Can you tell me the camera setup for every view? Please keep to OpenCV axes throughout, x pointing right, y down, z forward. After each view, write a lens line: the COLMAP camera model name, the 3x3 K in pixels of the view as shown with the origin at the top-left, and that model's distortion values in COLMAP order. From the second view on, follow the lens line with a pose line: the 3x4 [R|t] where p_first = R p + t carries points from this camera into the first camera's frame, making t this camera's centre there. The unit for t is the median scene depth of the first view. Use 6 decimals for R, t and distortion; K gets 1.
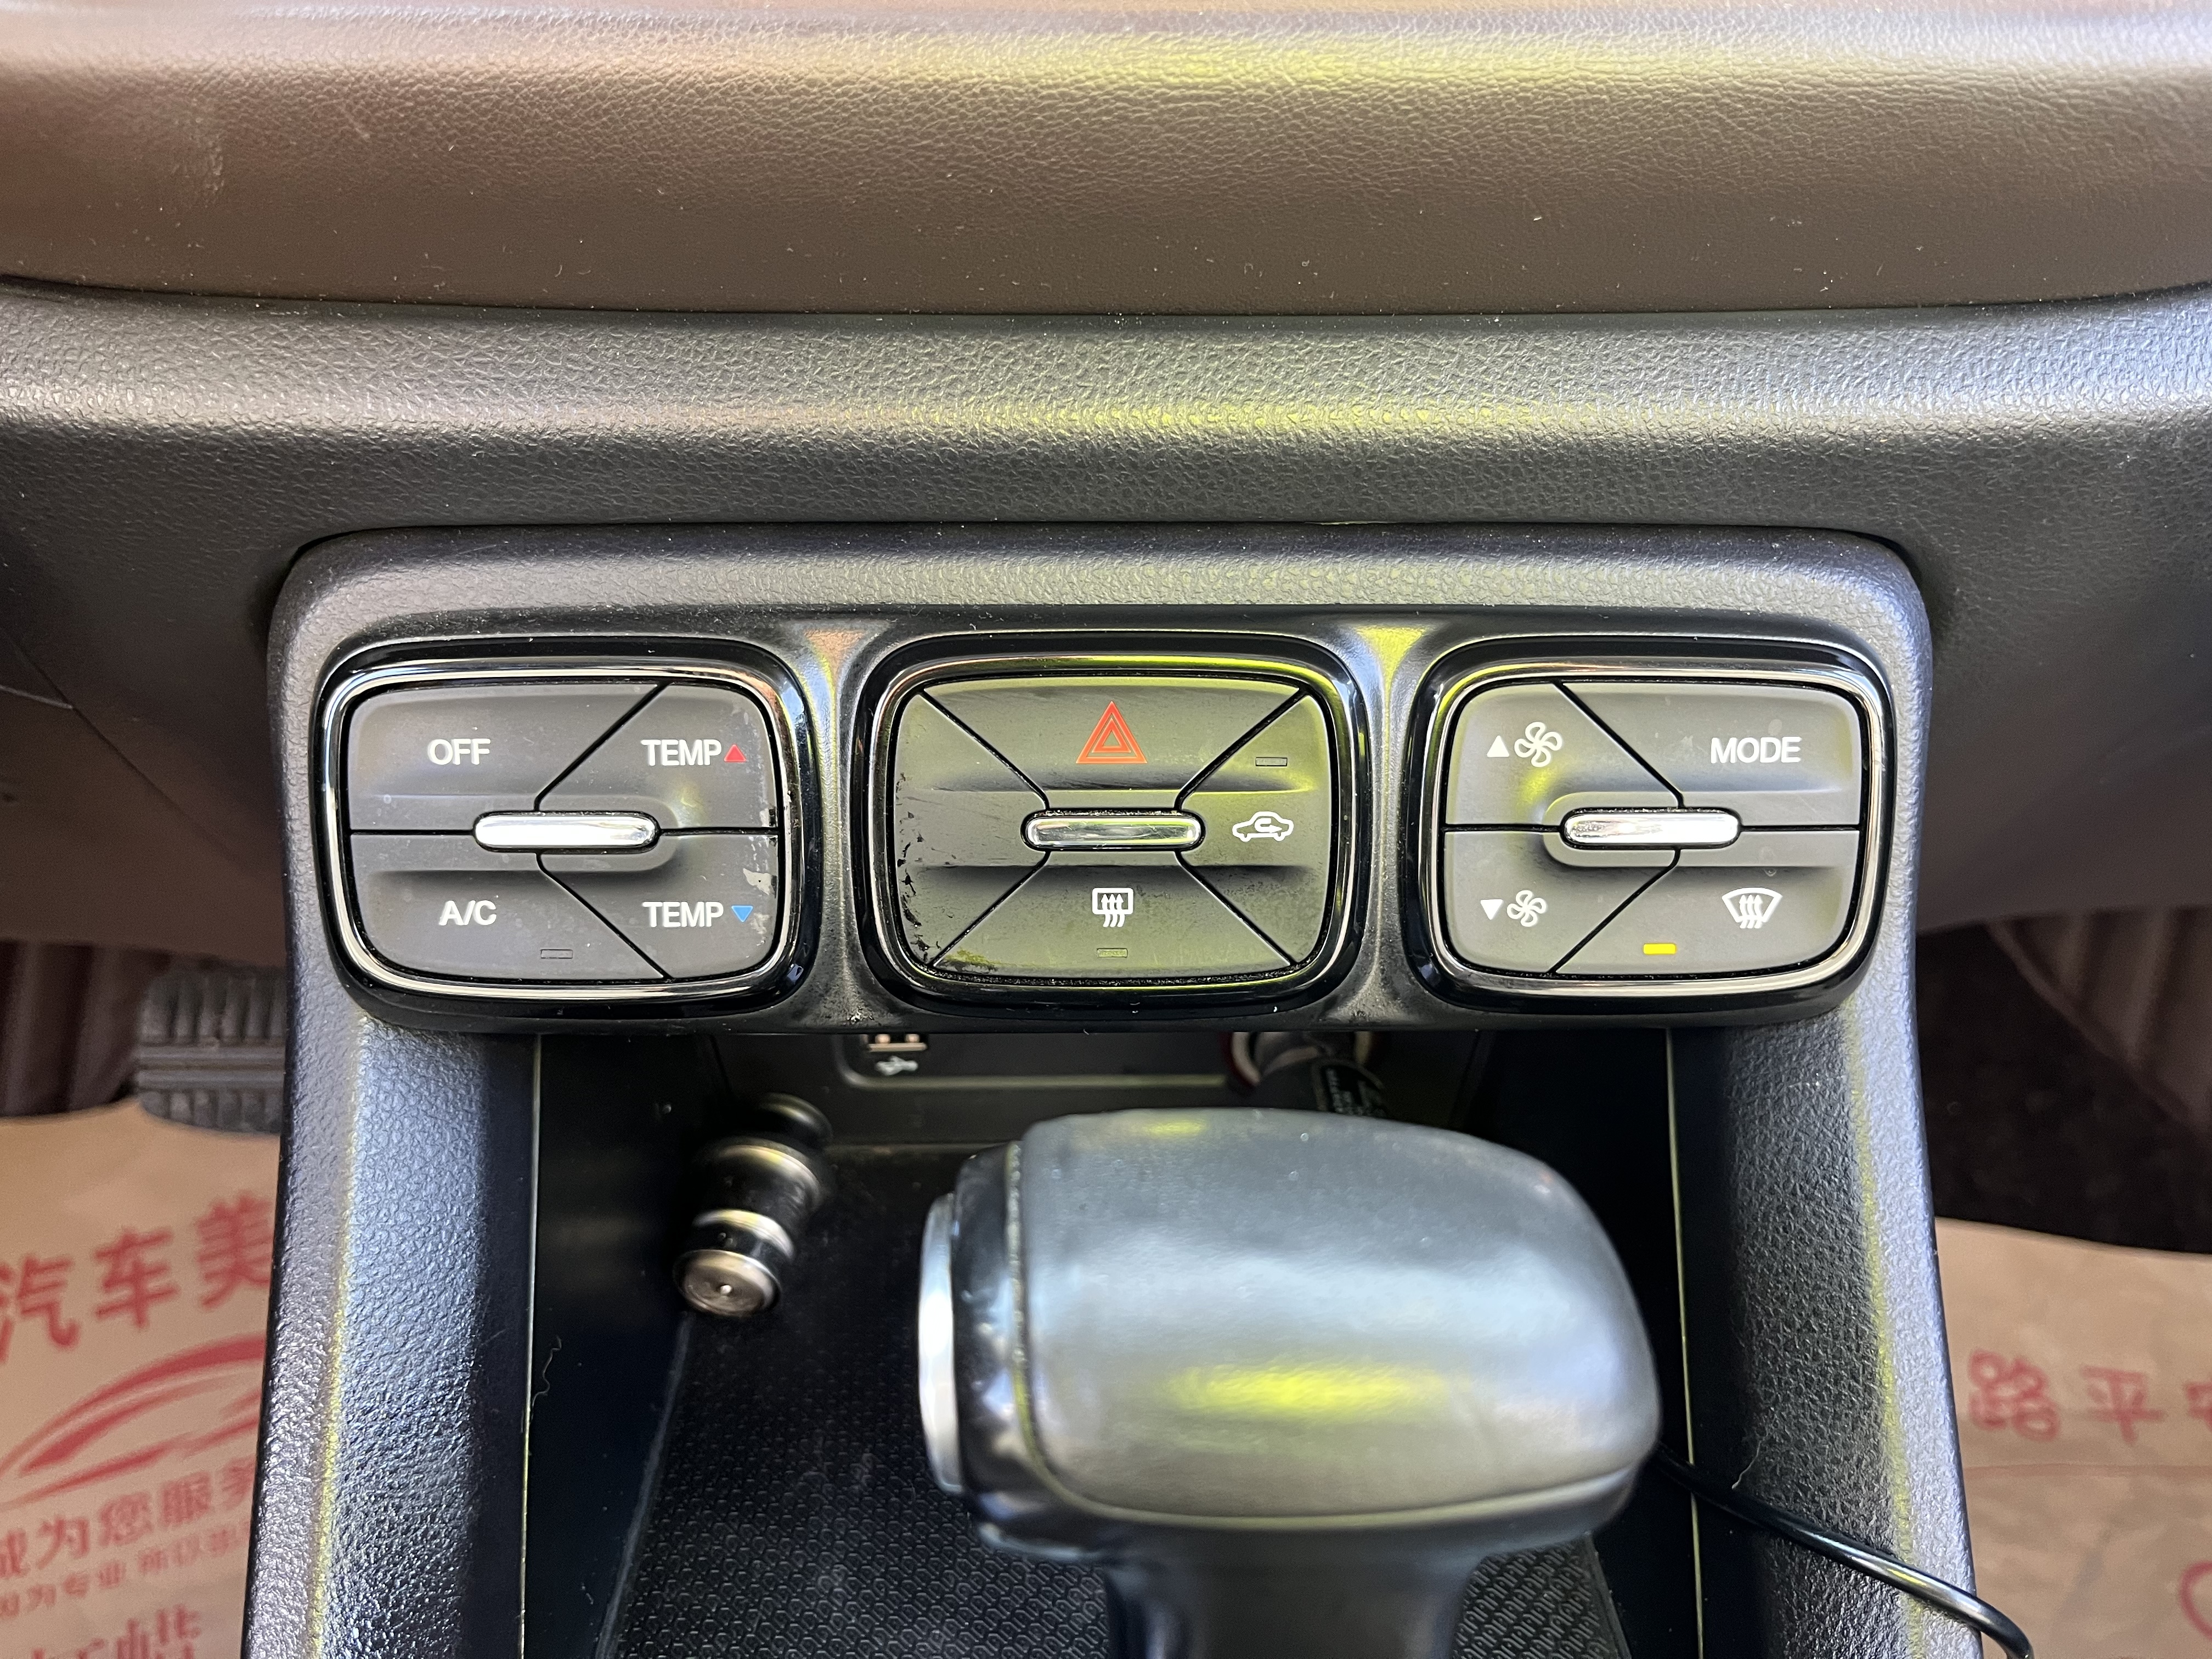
lens RADIAL K [[1782.2, 0, 1106.5], [0, 1782.2, 856.0], [0, 0, 1]] dist [0.009674, -0.064725]
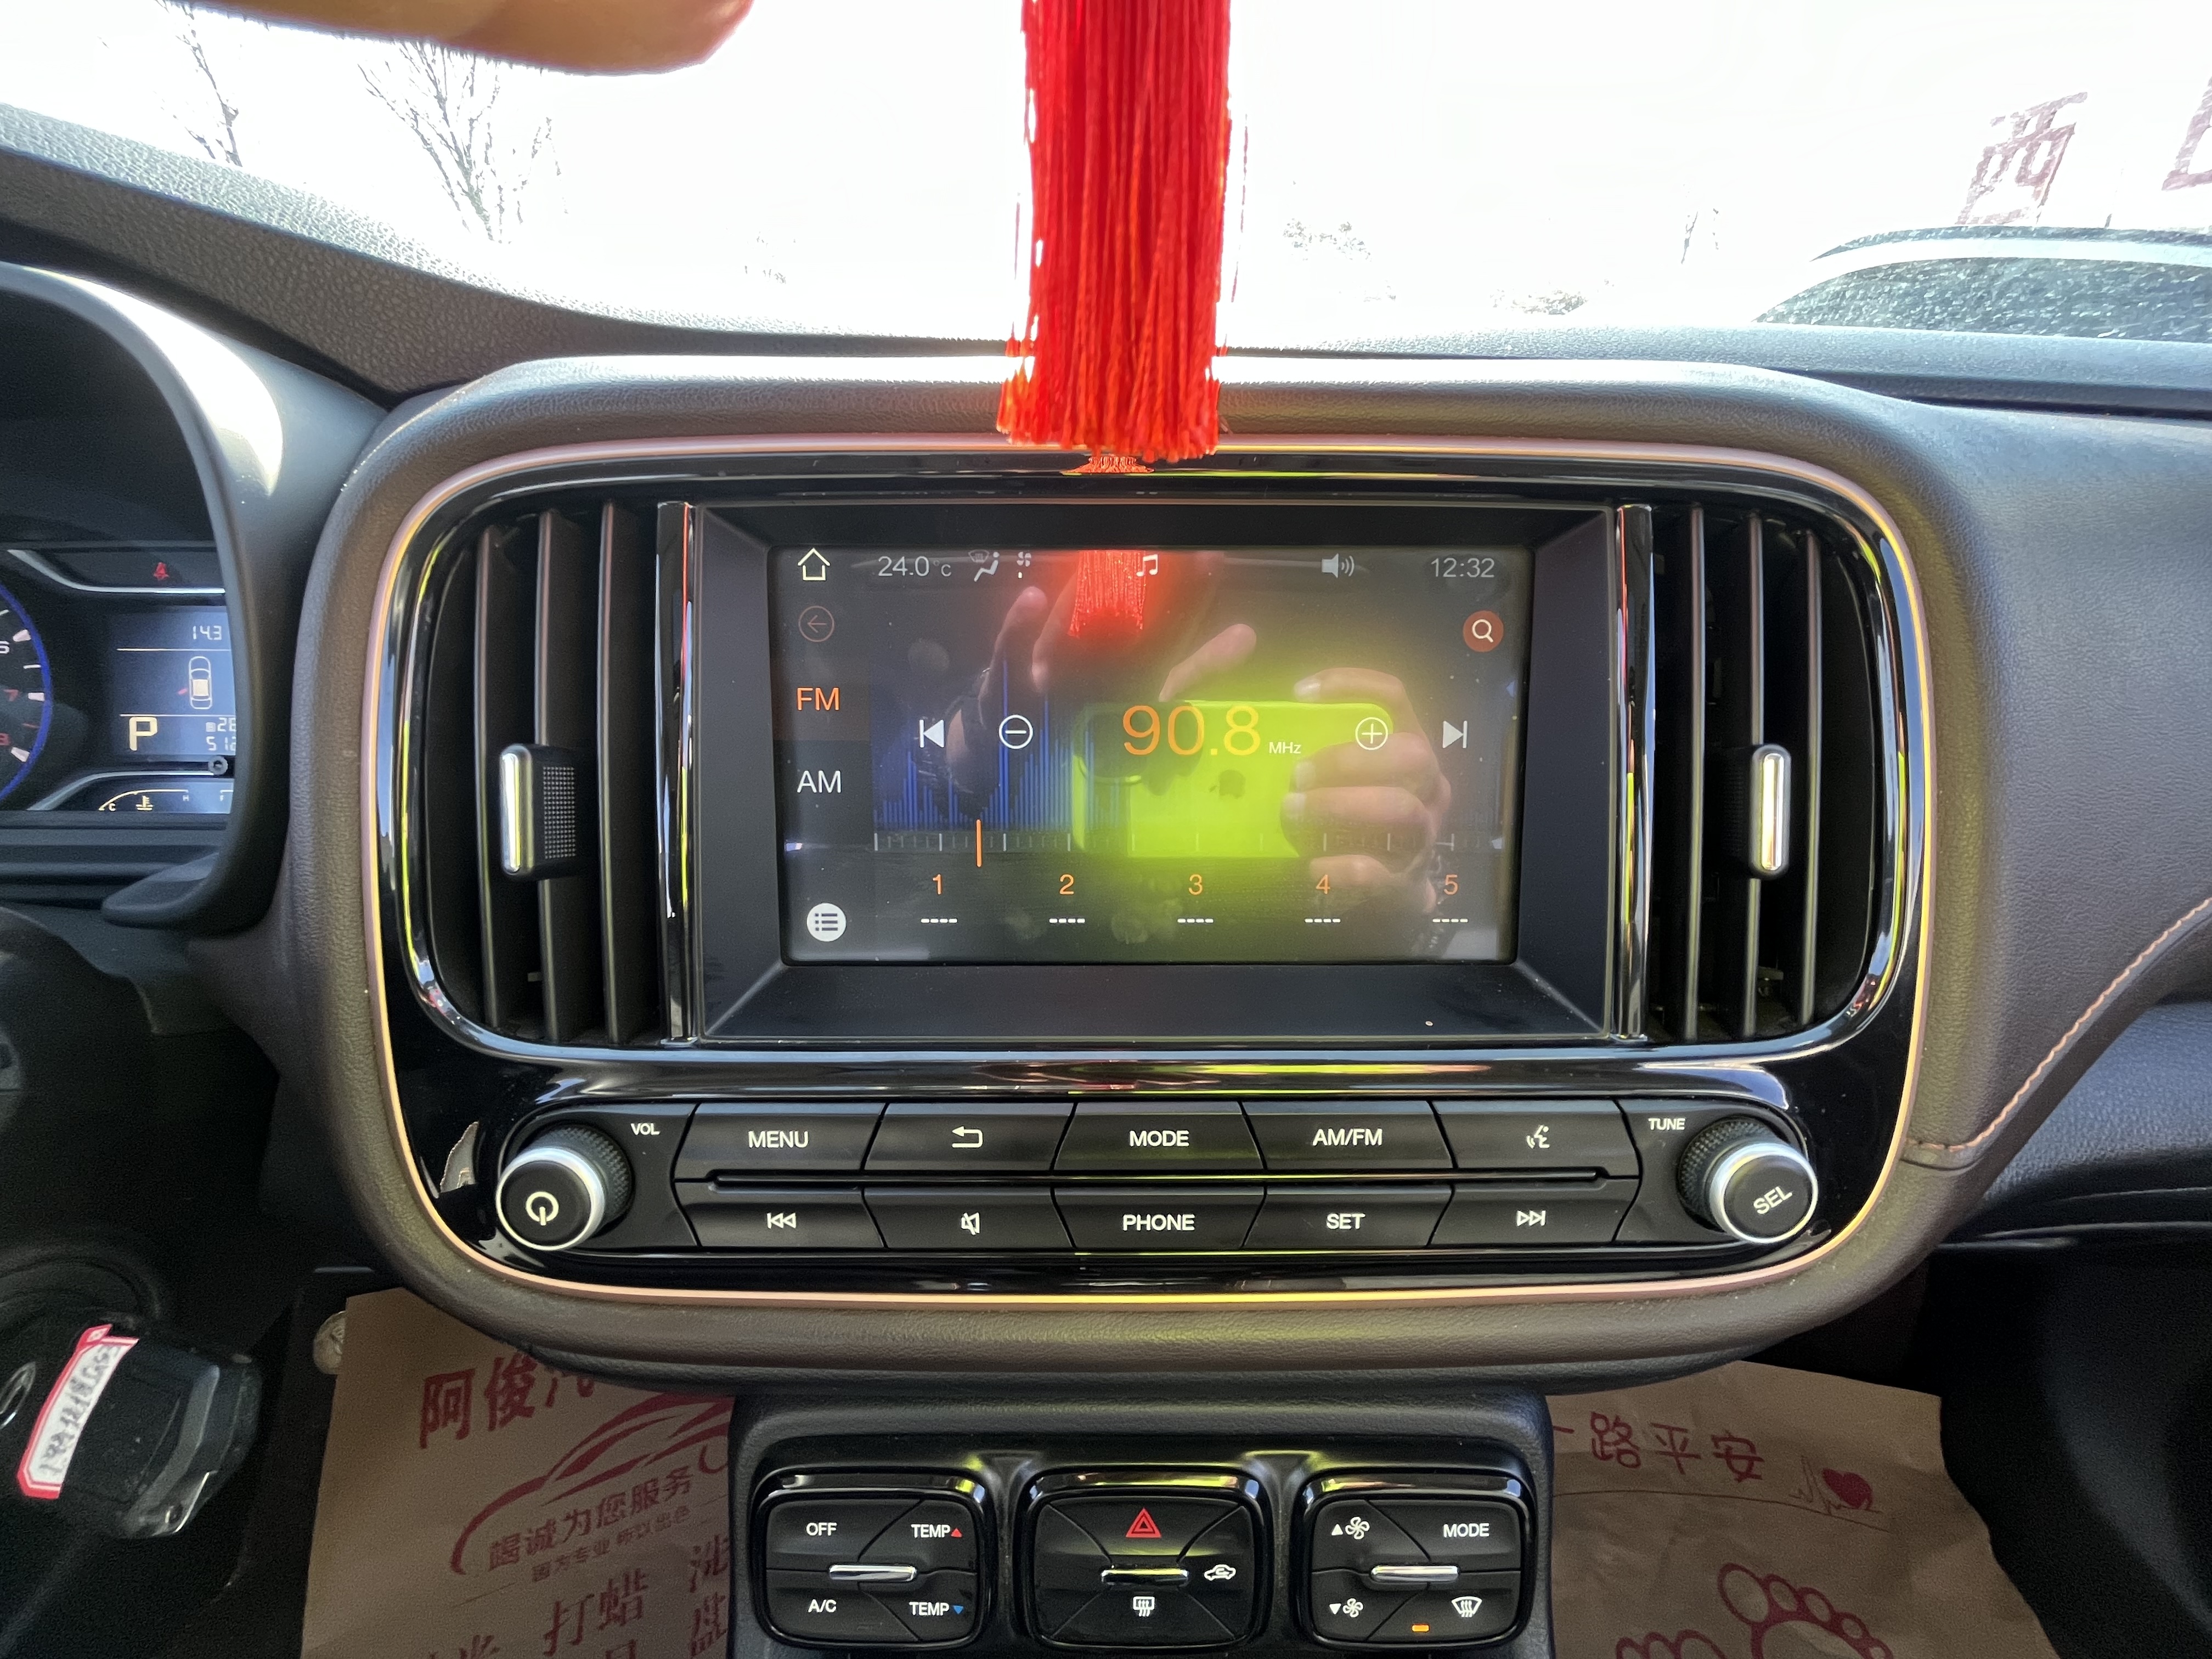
lens RADIAL K [[913.1, 0, 1106.0], [0, 913.1, 829.5], [0, 0, 1]] dist [-0.001541, -0.000153]
pose [[0.999744, 0.005171, -0.022042, -0.007192], [-0.007421, 0.994628, -0.103247, -0.255279], [0.021390, 0.103384, 0.994411, -0.036655]]
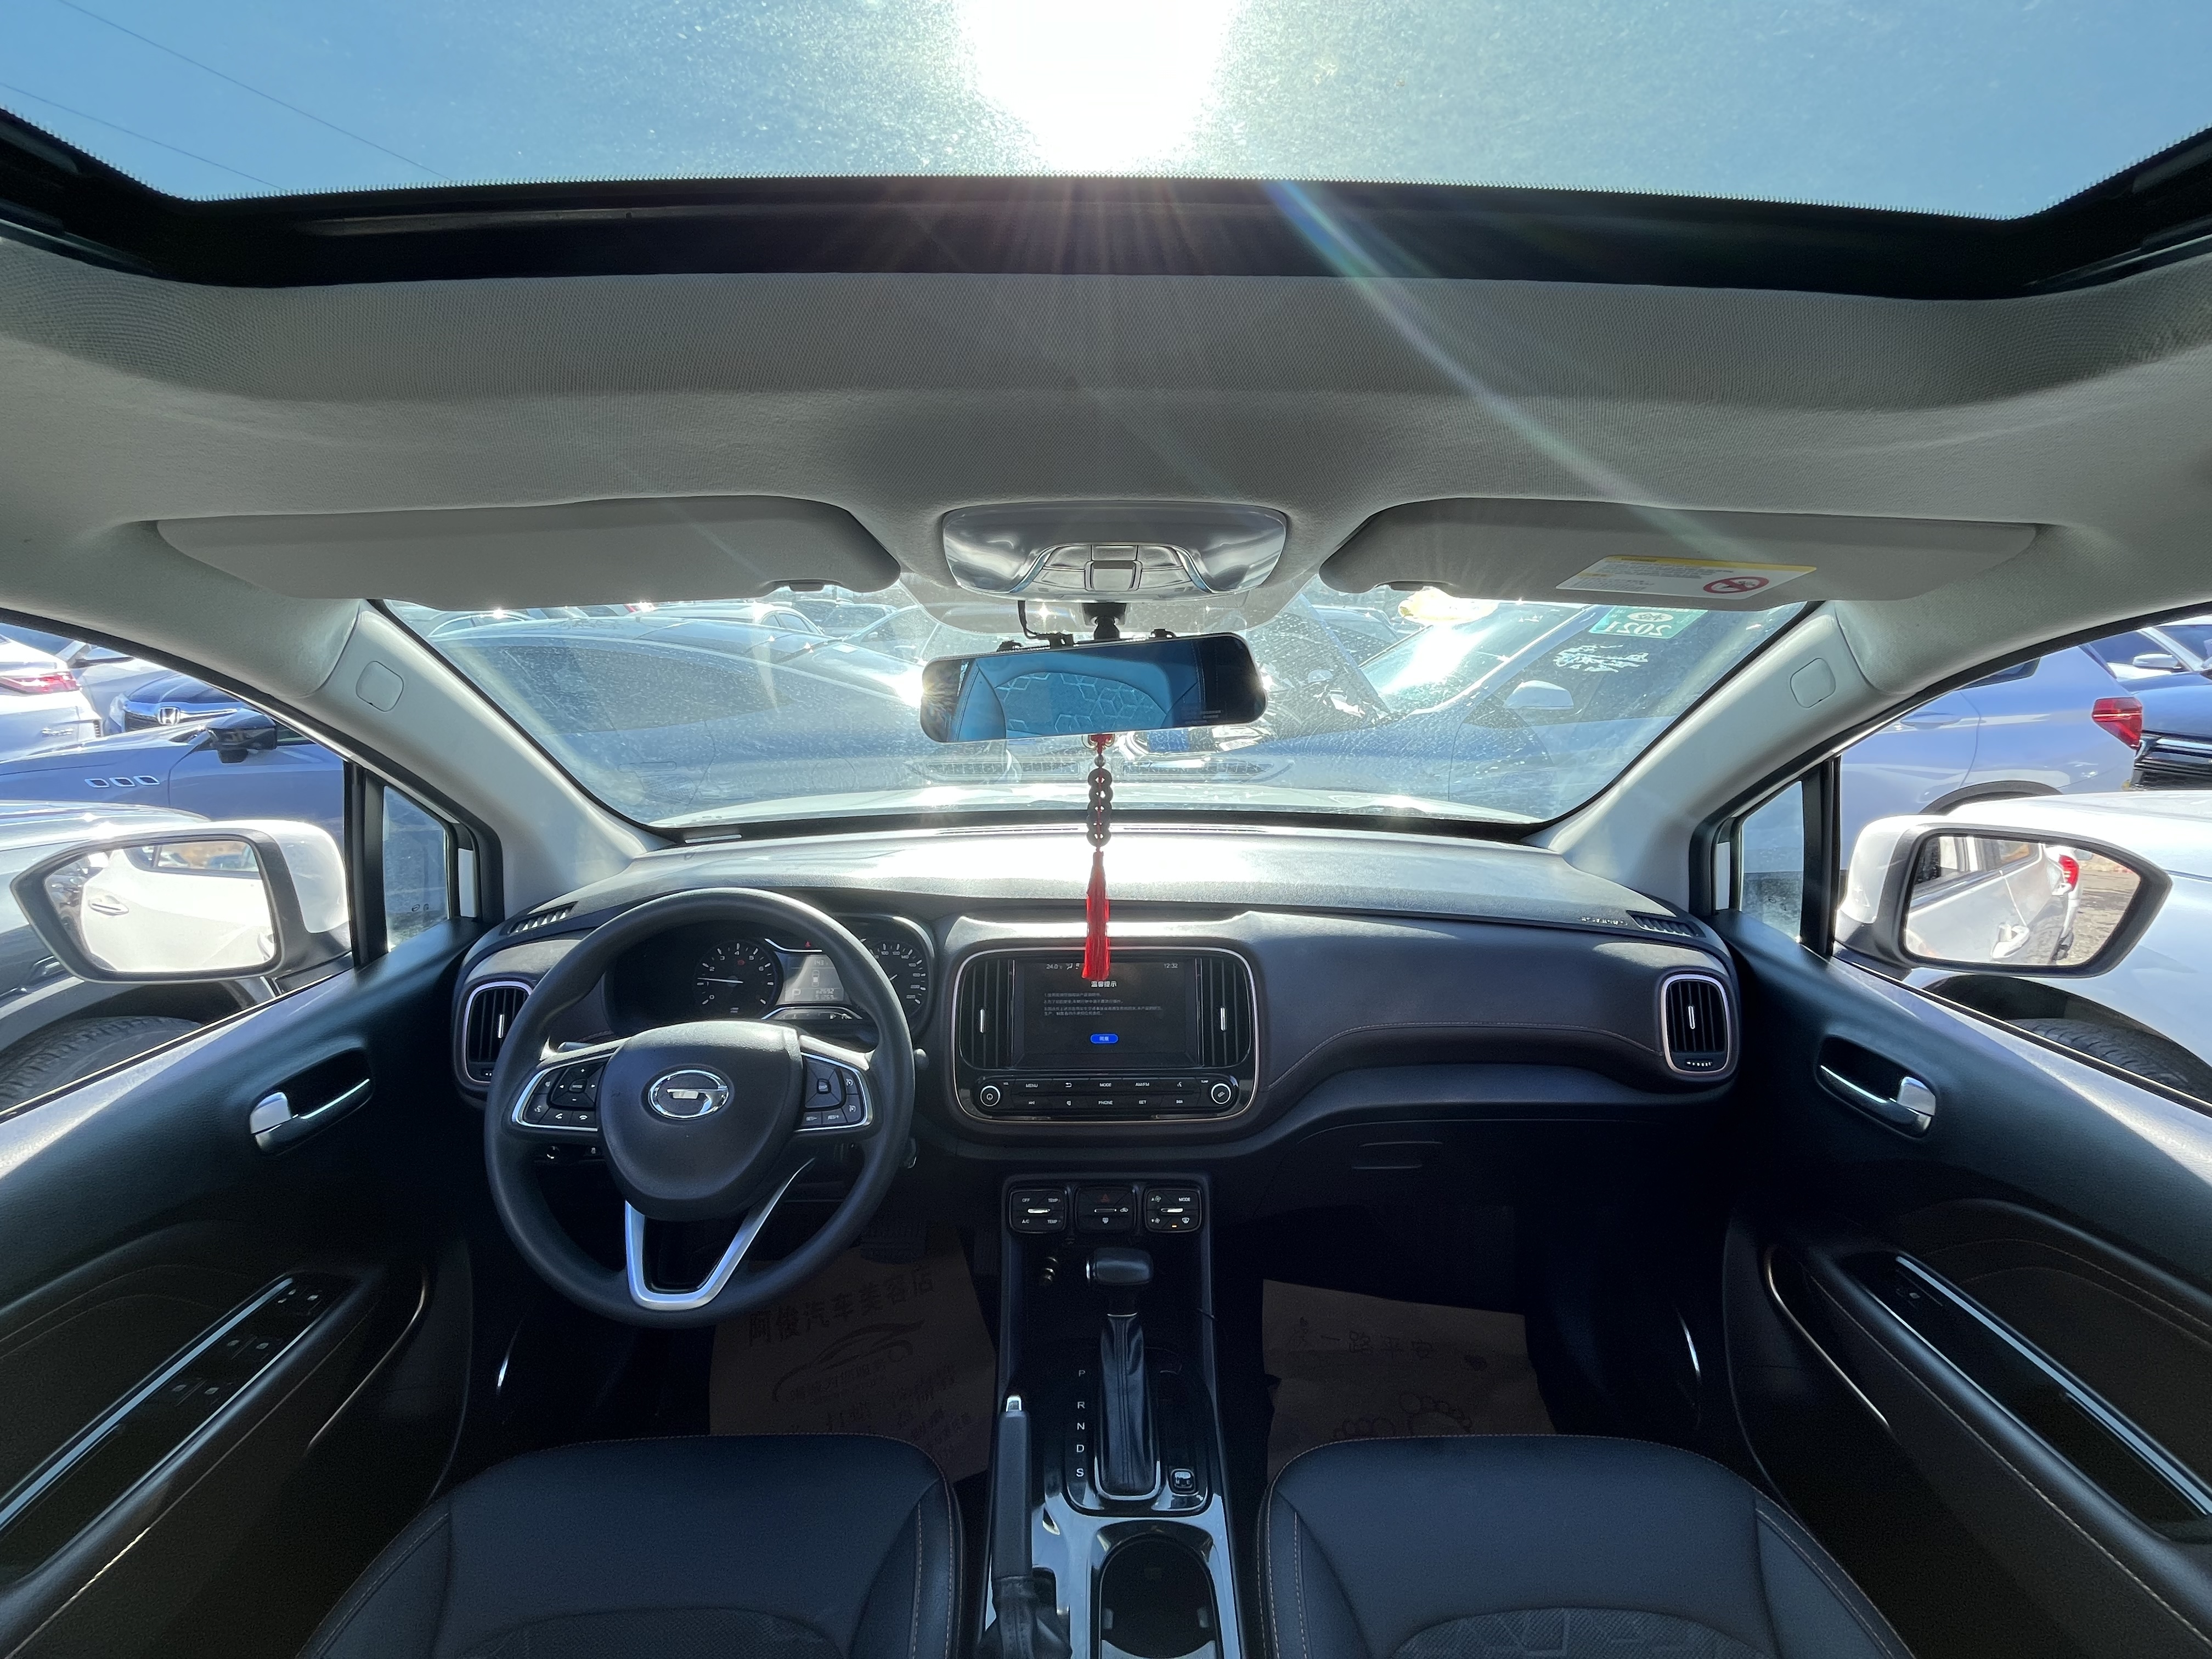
lens RADIAL K [[913.1, 0, 1106.0], [0, 913.1, 829.5], [0, 0, 1]] dist [-0.001541, -0.000153]
pose [[0.999890, -0.004853, -0.014040, 0.025186], [0.000323, 0.952011, -0.306065, -0.136262], [0.014851, 0.306027, 0.951907, -1.210928]]
